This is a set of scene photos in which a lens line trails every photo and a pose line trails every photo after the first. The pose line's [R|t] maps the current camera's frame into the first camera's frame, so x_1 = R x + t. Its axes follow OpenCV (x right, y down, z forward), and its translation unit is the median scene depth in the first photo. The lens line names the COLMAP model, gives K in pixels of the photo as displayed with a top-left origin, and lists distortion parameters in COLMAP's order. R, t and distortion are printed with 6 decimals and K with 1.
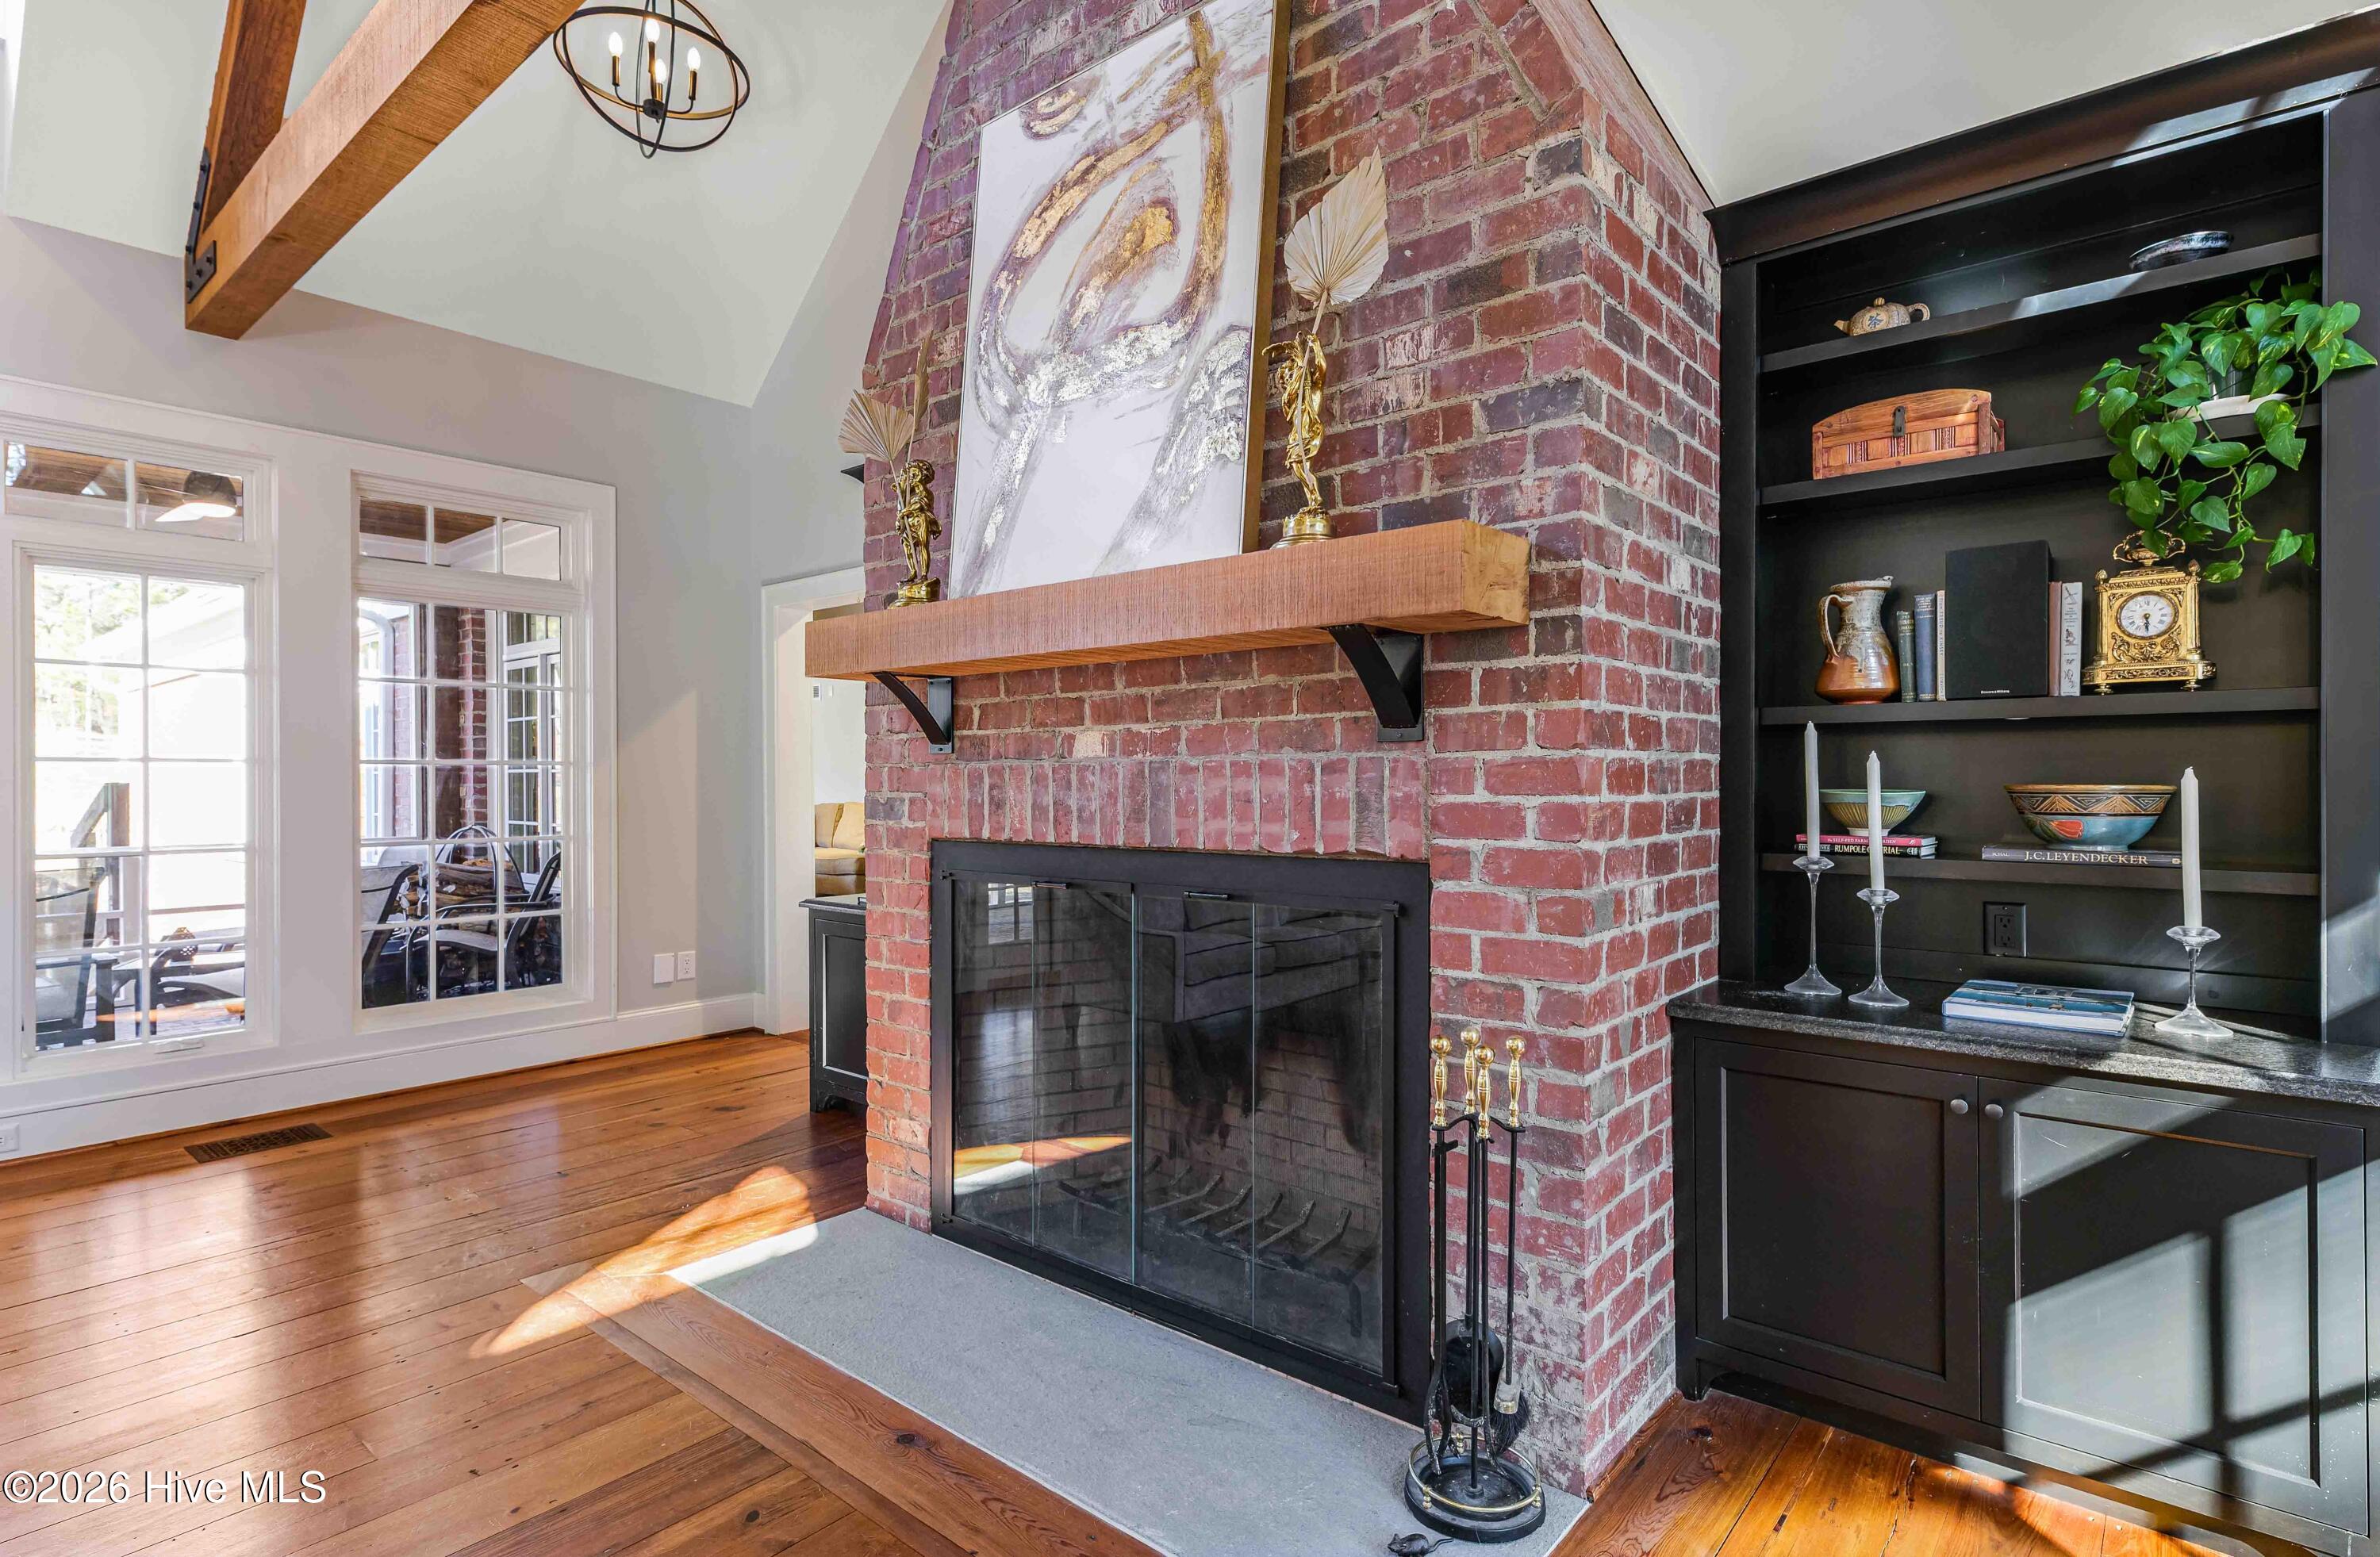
lens RADIAL K [[1176.4, 0, 1188.9], [0, 1176.4, 782.5], [0, 0, 1]] dist [0.019465, -0.000393]
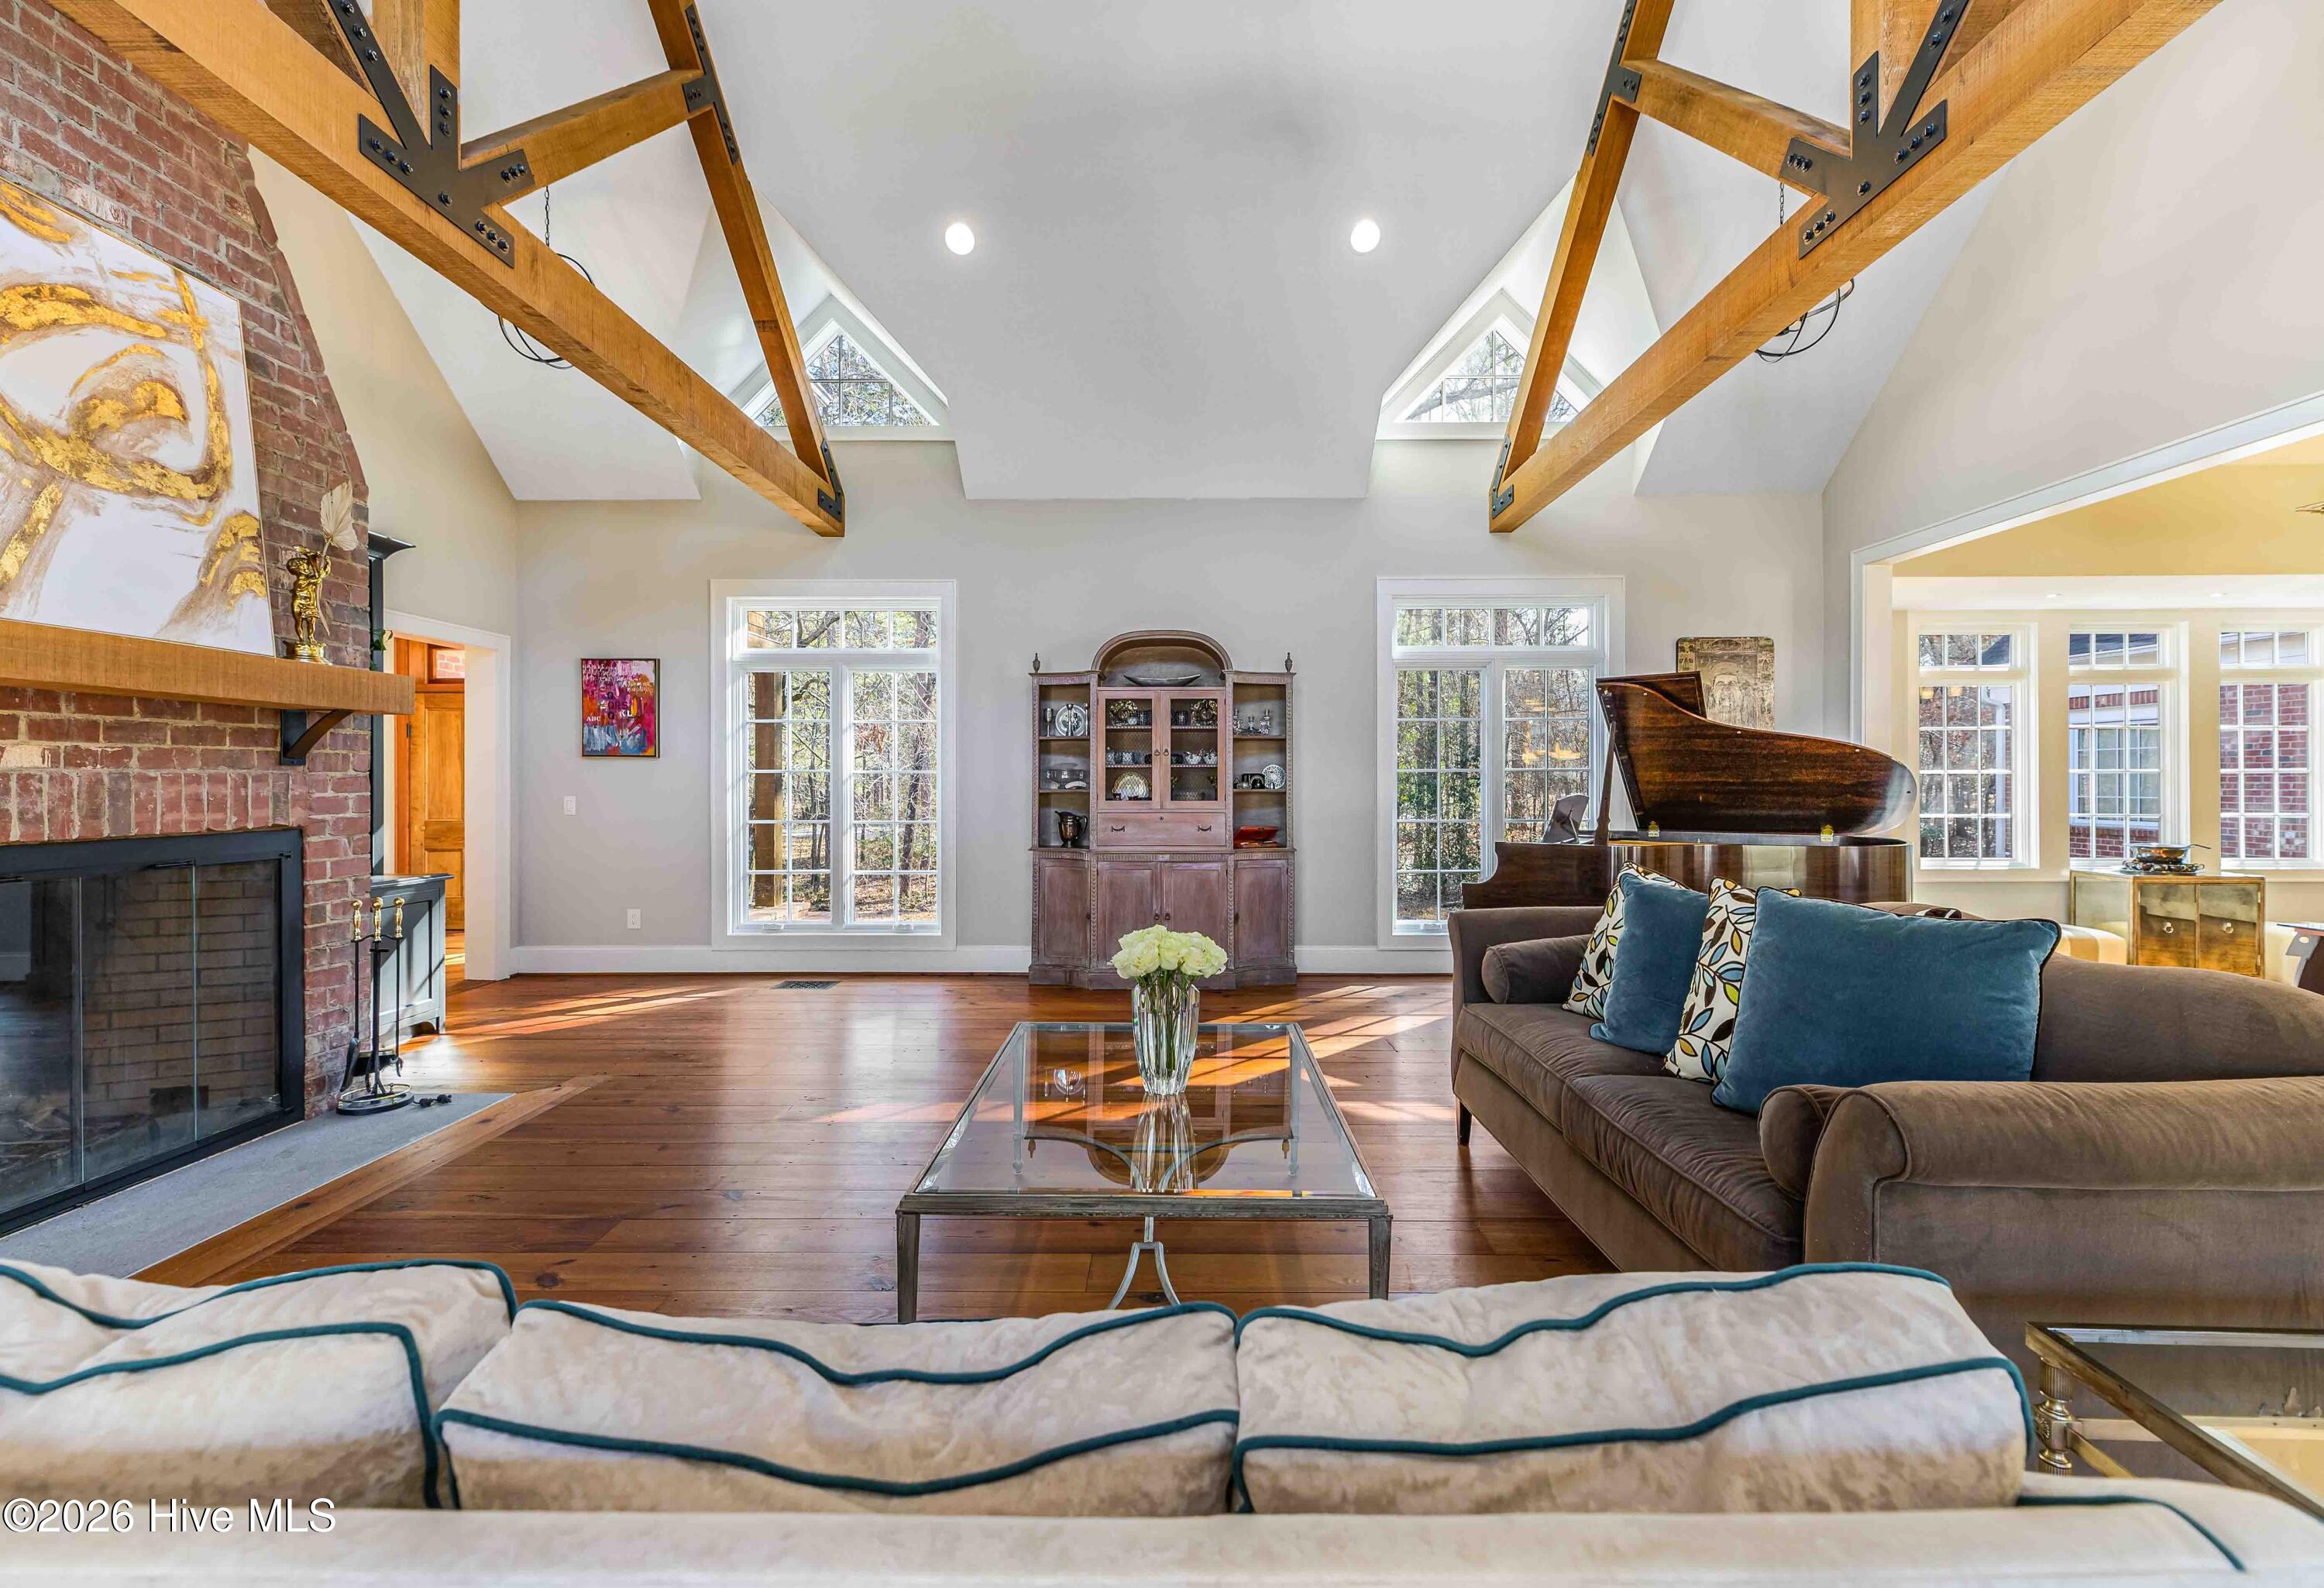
lens RADIAL K [[992.5, 0, 1161.0], [0, 992.5, 785.8], [0, 0, 1]] dist [0.000993, 0.000086]
pose [[-0.634122, -0.002547, 0.773229, -1.749621], [0.000784, 0.999992, 0.003936, -0.006592], [-0.773233, 0.003102, -0.634115, 0.841778]]
